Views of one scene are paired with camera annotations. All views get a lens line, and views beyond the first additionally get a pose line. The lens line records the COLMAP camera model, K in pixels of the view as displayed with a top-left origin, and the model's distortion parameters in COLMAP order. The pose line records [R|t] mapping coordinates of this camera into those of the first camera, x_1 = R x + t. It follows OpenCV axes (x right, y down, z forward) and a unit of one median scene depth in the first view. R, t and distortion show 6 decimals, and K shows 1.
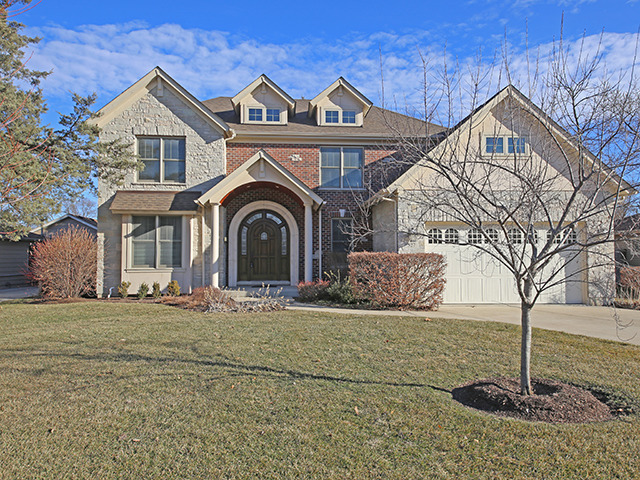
lens RADIAL K [[432.0, 0, 321.6], [0, 432.0, 241.0], [0, 0, 1]] dist [0.012261, 0.001326]
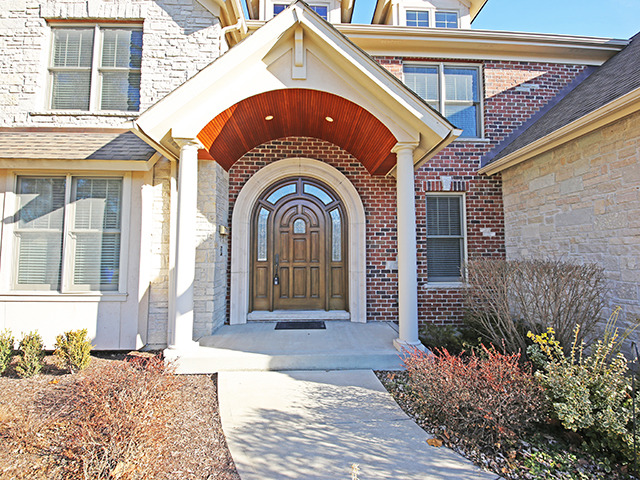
lens RADIAL K [[288.8, 0, 318.5], [0, 288.8, 238.1], [0, 0, 1]] dist [-0.005952, -0.000722]
pose [[0.999197, 0.002735, -0.039986, -0.101660], [-0.003847, 0.999607, -0.027763, 0.013973], [0.039894, 0.027895, 0.998814, 0.687435]]
